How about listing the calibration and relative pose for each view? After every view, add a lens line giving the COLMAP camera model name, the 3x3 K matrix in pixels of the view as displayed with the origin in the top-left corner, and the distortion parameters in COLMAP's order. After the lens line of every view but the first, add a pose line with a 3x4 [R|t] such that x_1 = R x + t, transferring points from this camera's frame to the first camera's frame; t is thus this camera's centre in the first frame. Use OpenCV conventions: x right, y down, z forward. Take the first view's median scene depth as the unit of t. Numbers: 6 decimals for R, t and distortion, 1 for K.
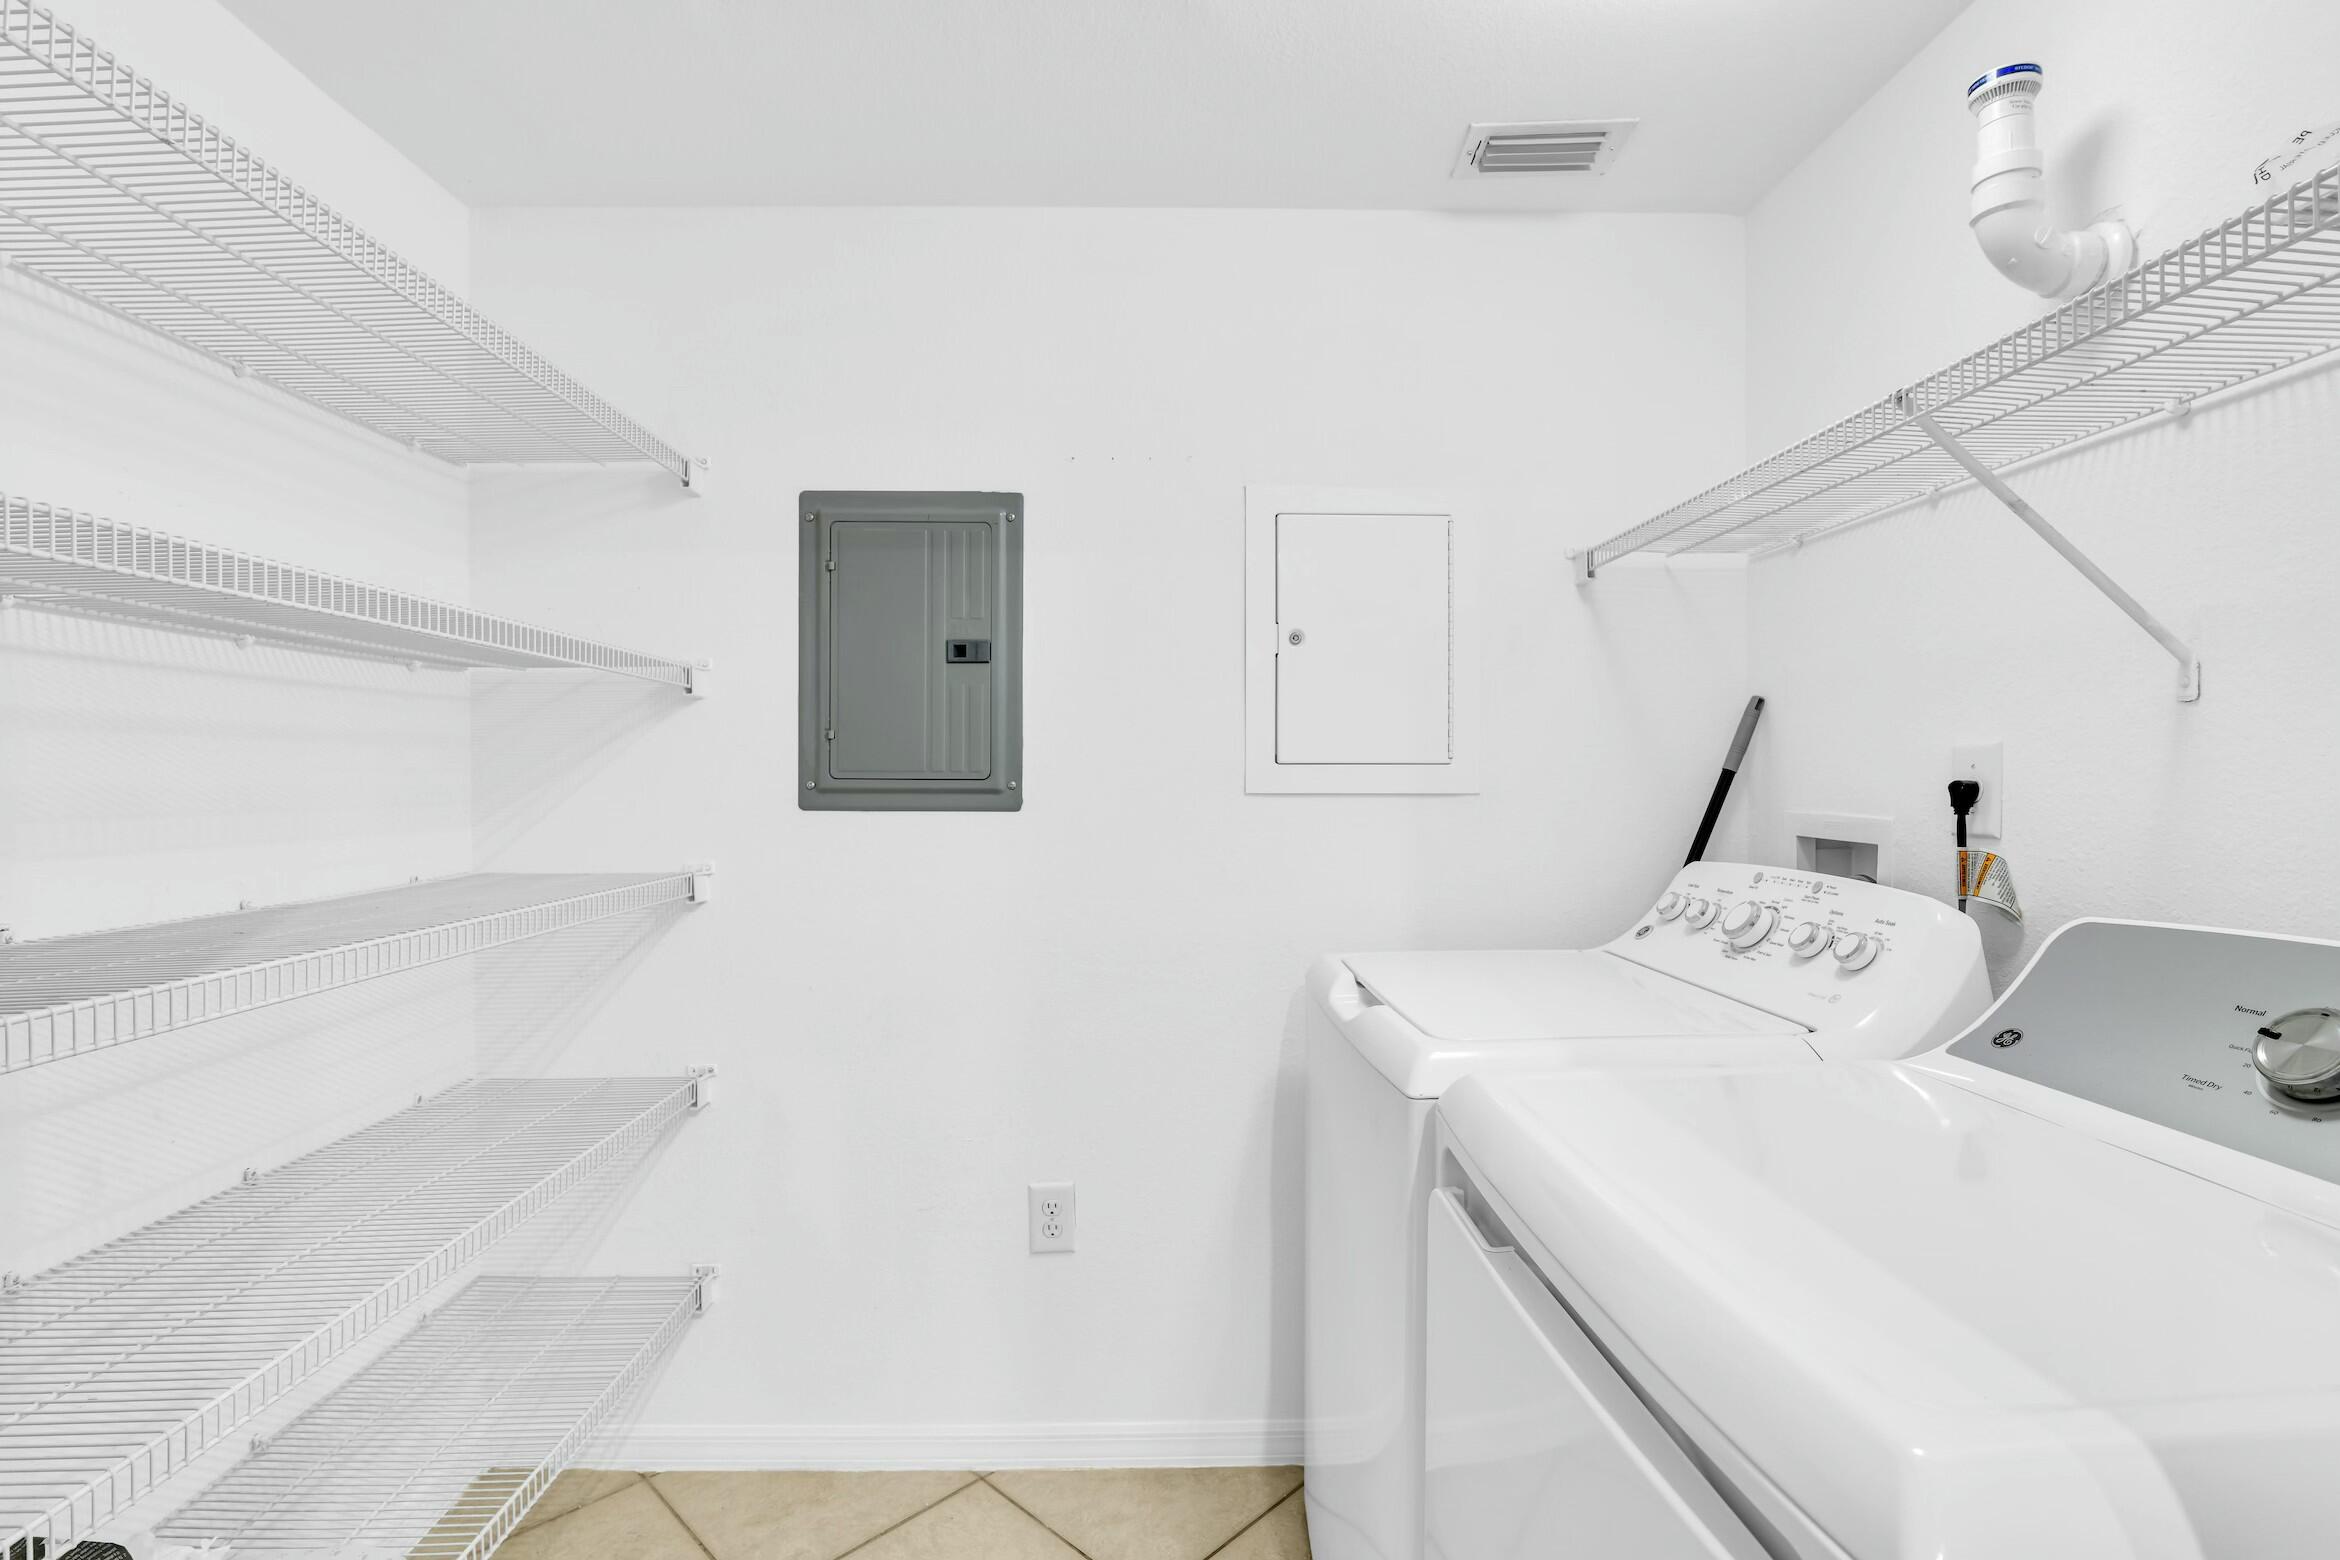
lens RADIAL K [[1102.3, 0, 1163.3], [0, 1102.3, 775.4], [0, 0, 1]] dist [-0.021752, -0.000984]
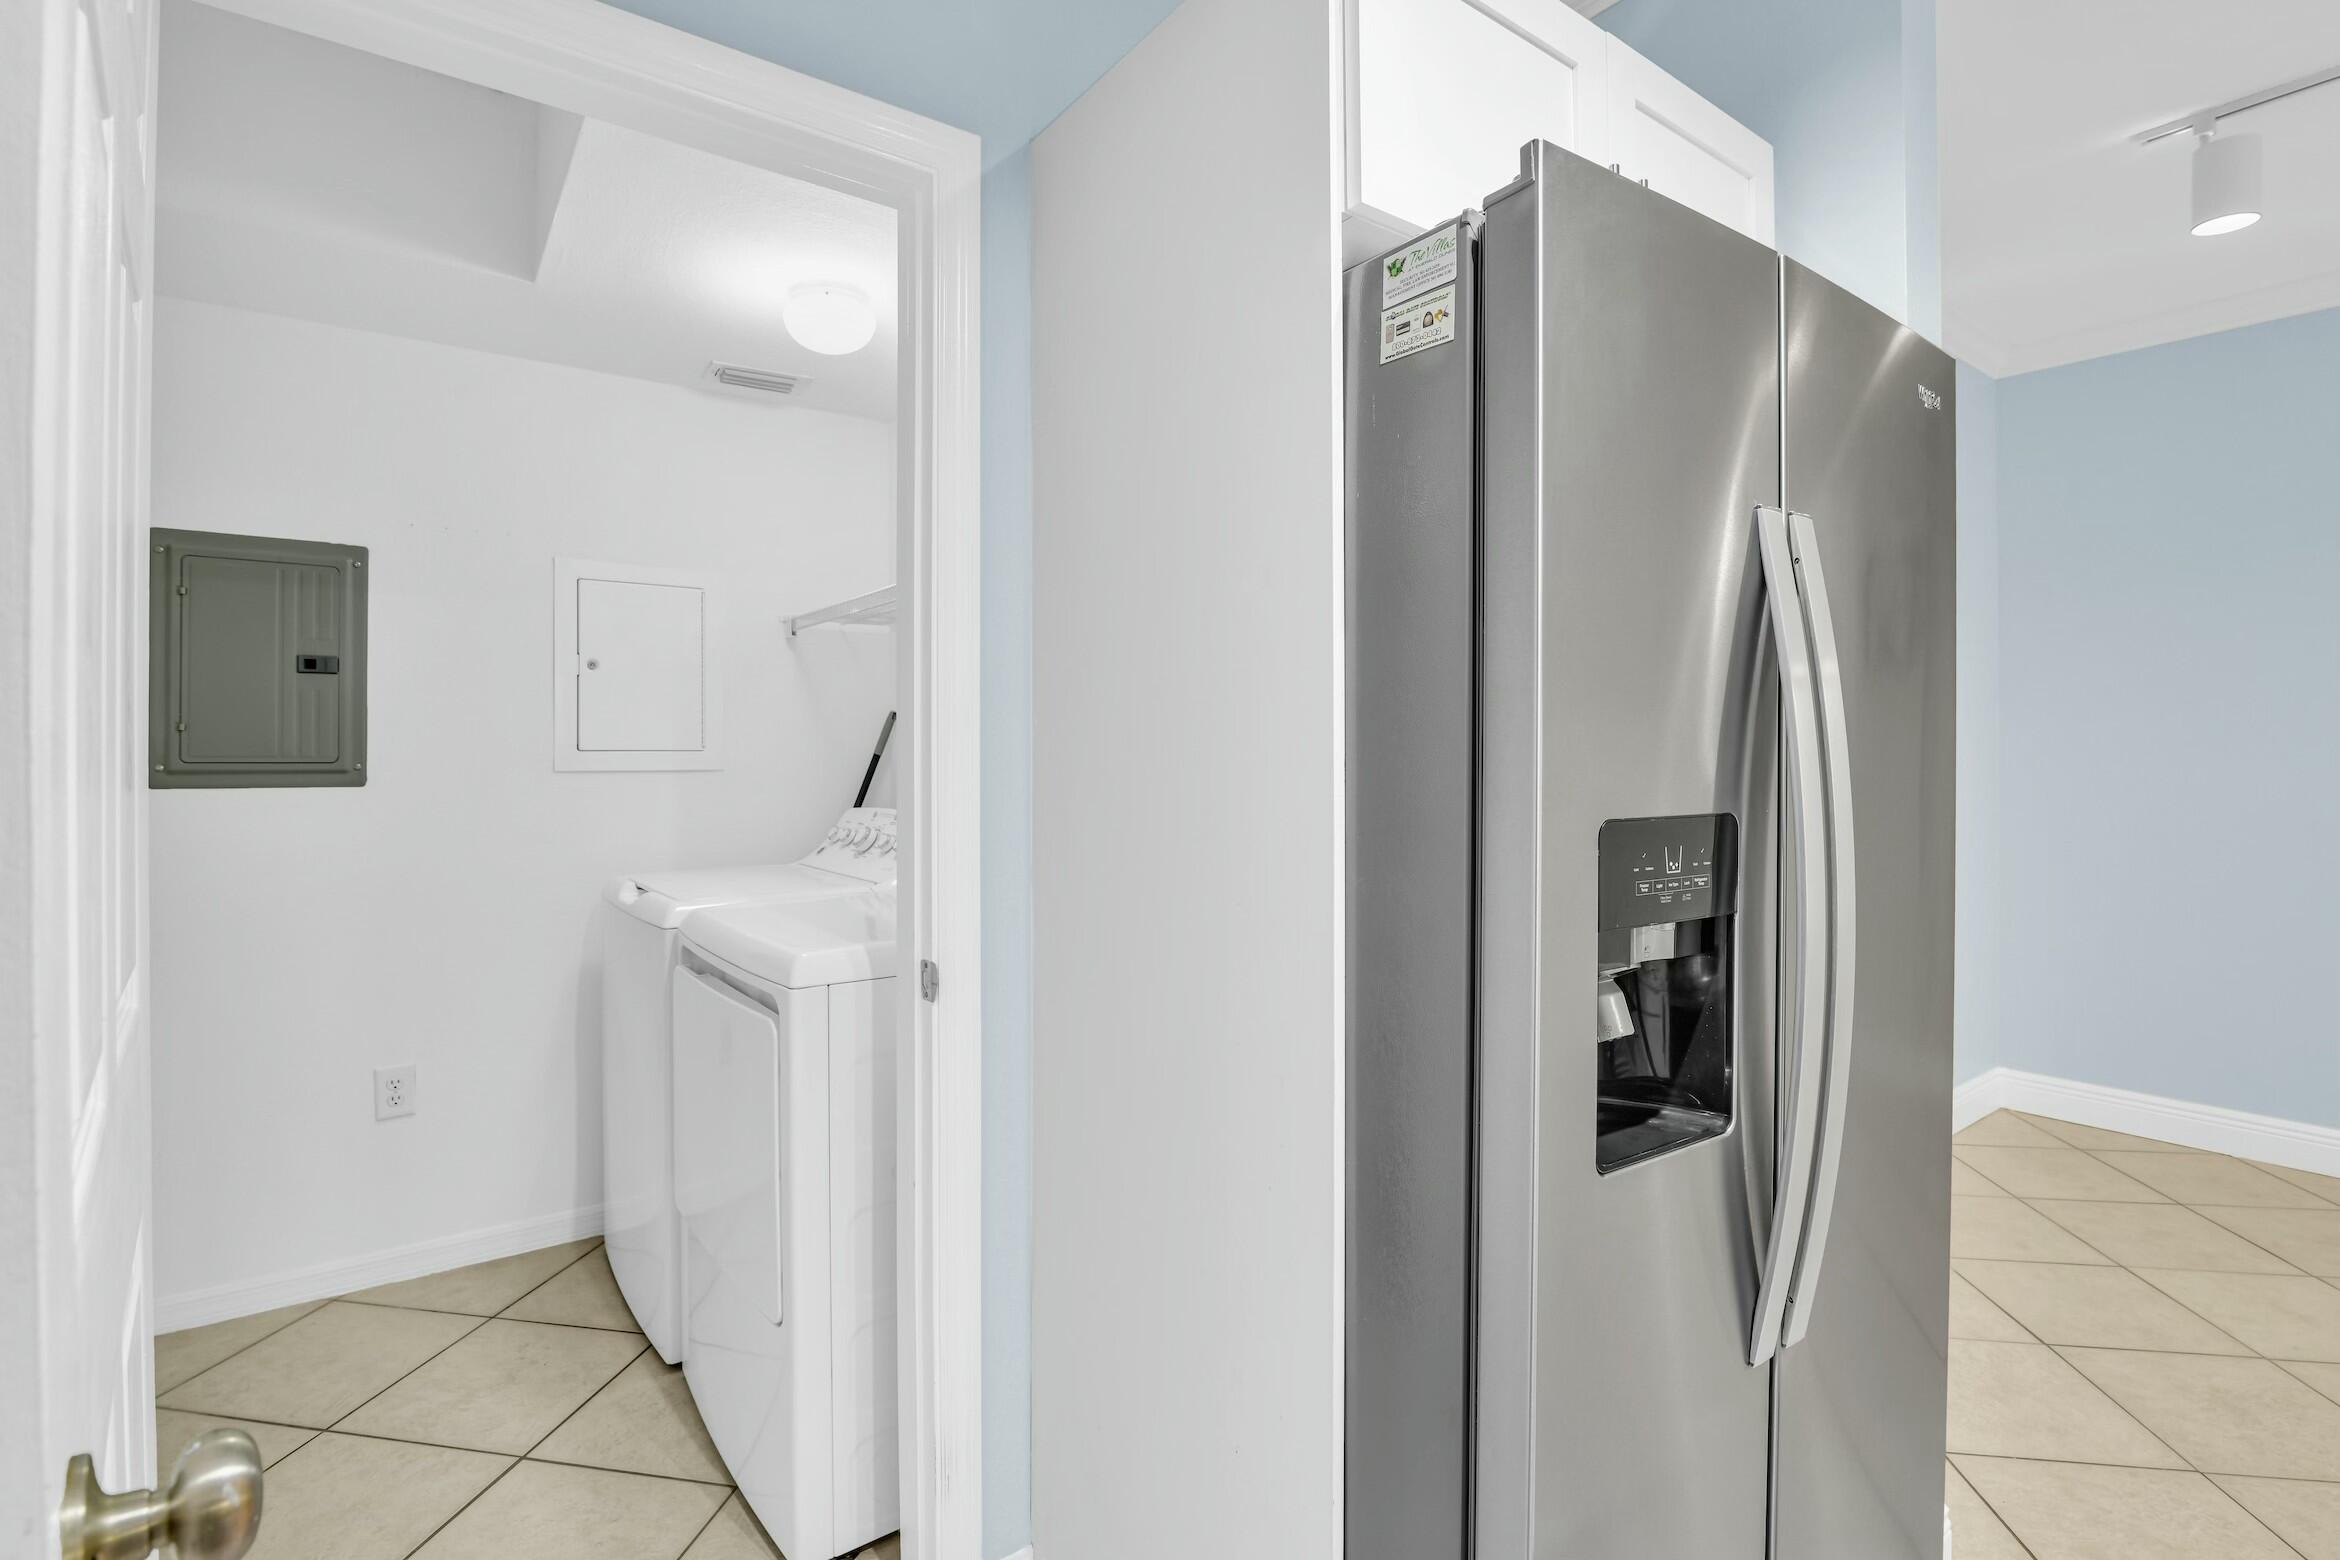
lens RADIAL K [[1102.3, 0, 1148.8], [0, 1102.3, 760.5], [0, 0, 1]] dist [-0.021752, -0.000984]
pose [[0.826339, -0.004181, 0.563157, -0.089600], [0.003001, 0.999991, 0.003019, 0.000413], [-0.563165, -0.000805, 0.826344, -0.621746]]
